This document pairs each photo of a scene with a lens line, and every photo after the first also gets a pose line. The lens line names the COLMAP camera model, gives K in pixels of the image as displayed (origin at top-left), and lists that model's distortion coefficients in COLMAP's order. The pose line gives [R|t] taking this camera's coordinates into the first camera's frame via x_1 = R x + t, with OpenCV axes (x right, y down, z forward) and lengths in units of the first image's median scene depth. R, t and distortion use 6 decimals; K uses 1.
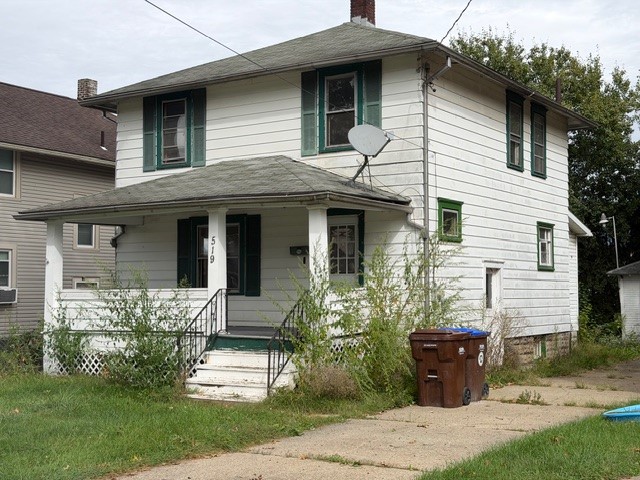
lens RADIAL K [[897.5, 0, 320.0], [0, 897.5, 240.0], [0, 0, 1]] dist [0.038587, 0.022924]
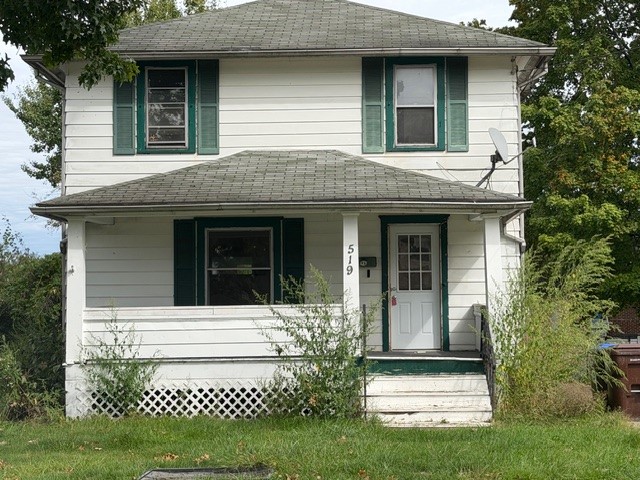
lens RADIAL K [[1273.4, 0, 320.0], [0, 1273.4, 240.0], [0, 0, 1]] dist [0.012352, 0.196803]
pose [[0.850443, 0.029978, 0.525212, -0.695514], [-0.024091, 0.999547, -0.018042, 0.013310], [-0.525515, 0.002691, 0.850780, -0.020084]]
